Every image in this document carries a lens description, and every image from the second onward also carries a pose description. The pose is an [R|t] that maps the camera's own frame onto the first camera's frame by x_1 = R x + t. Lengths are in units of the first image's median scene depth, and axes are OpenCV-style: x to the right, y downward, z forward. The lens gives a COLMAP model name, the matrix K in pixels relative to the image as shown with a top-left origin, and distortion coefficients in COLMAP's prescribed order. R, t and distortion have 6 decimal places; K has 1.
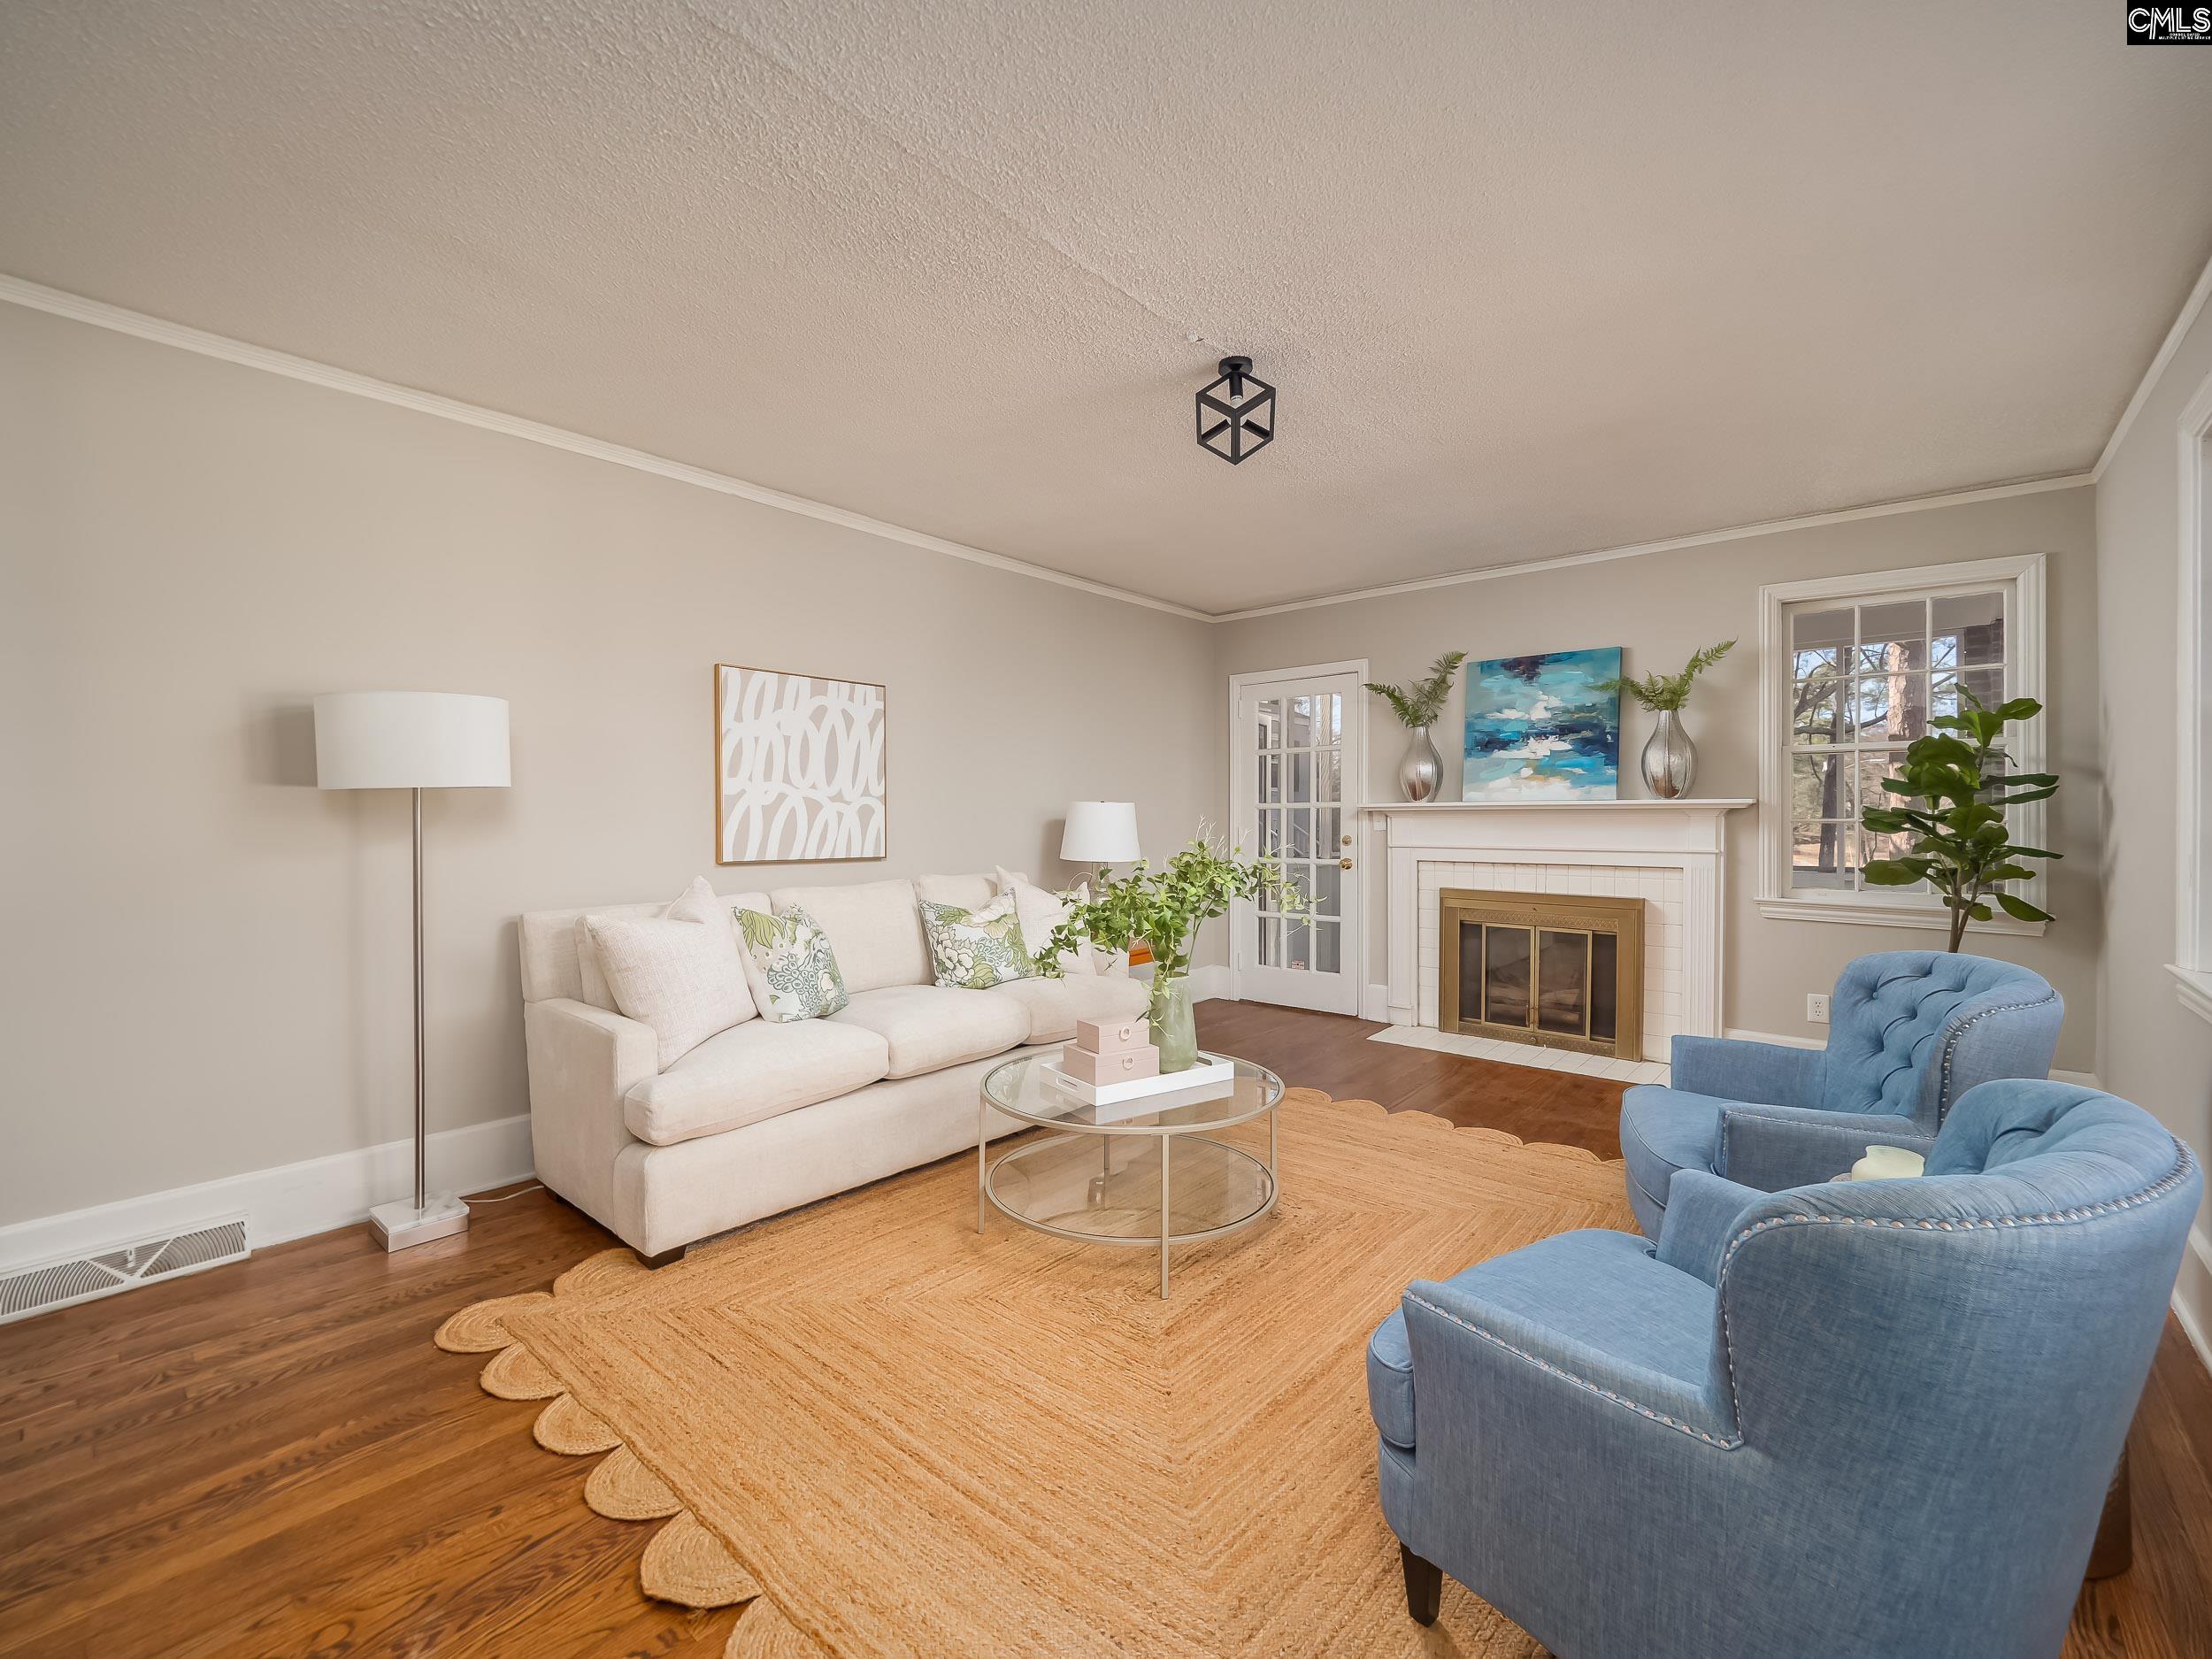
lens RADIAL K [[943.7, 0, 1106.1], [0, 943.7, 823.6], [0, 0, 1]] dist [0.001443, -0.000635]
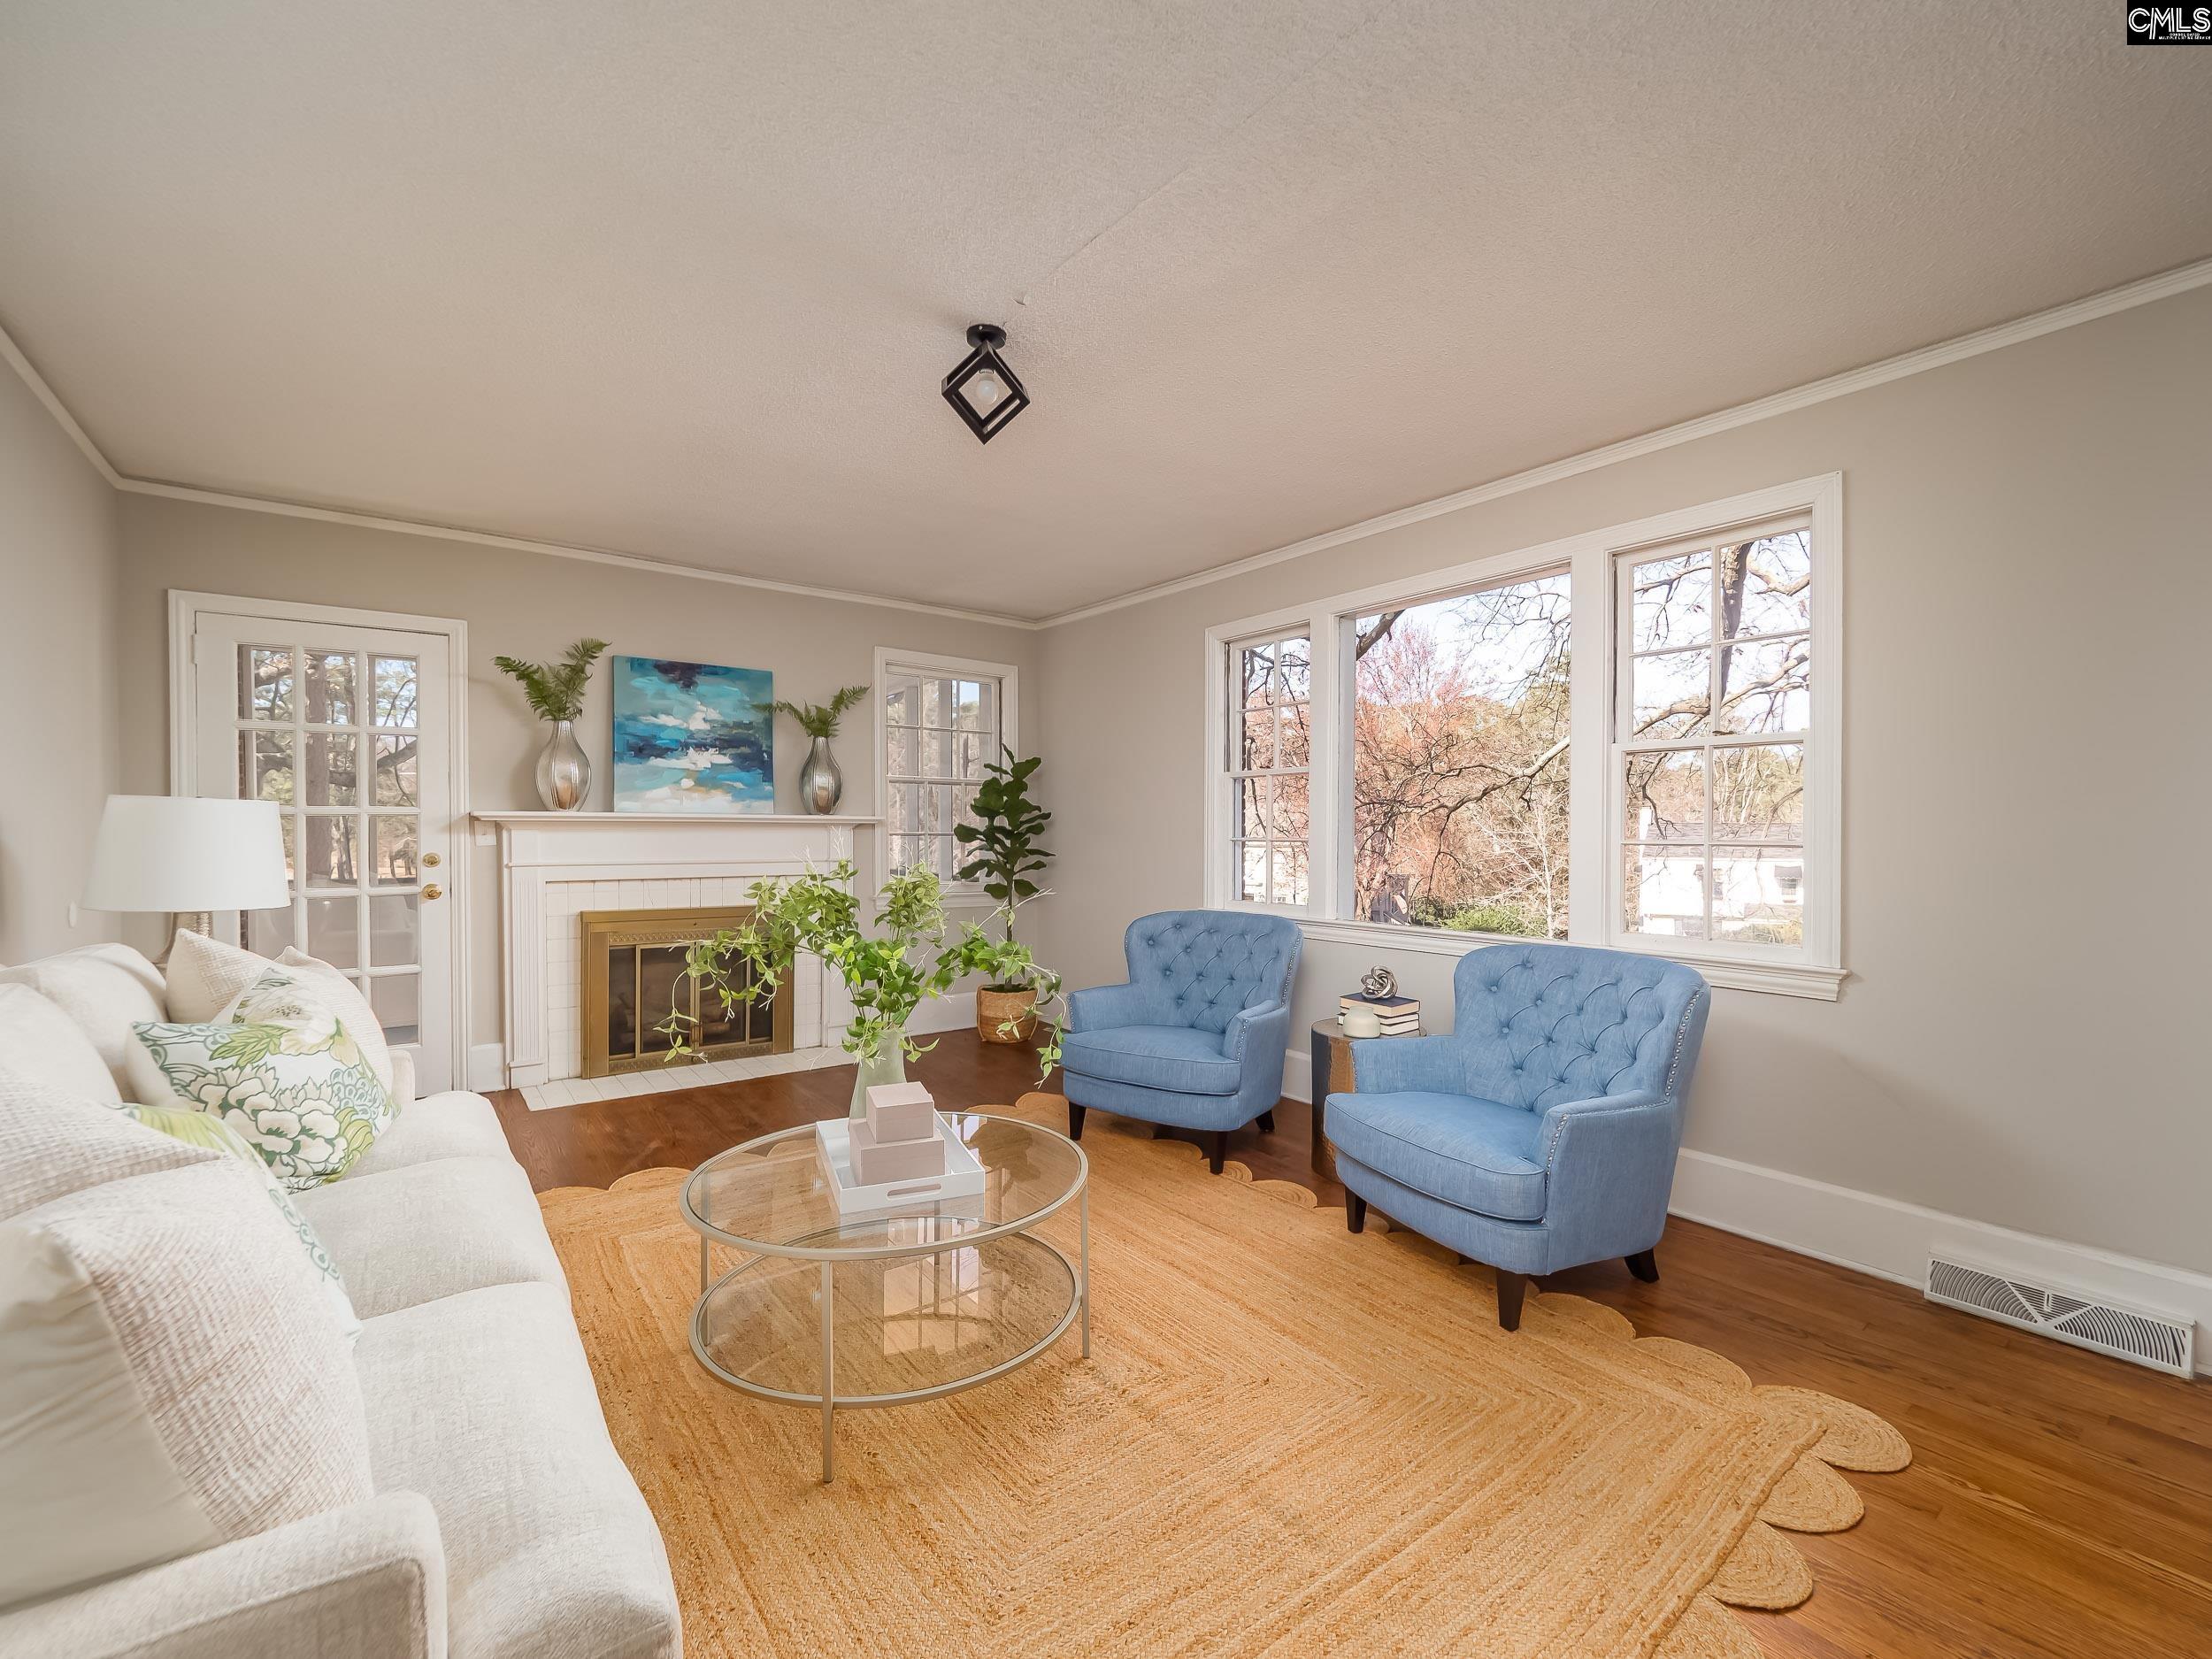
lens RADIAL K [[943.7, 0, 1096.8], [0, 943.7, 833.7], [0, 0, 1]] dist [0.001443, -0.000635]
pose [[0.234723, -0.001293, 0.972062, -0.386090], [0.001432, 0.999998, 0.000984, -0.003307], [-0.972061, 0.001161, 0.234724, 0.363197]]
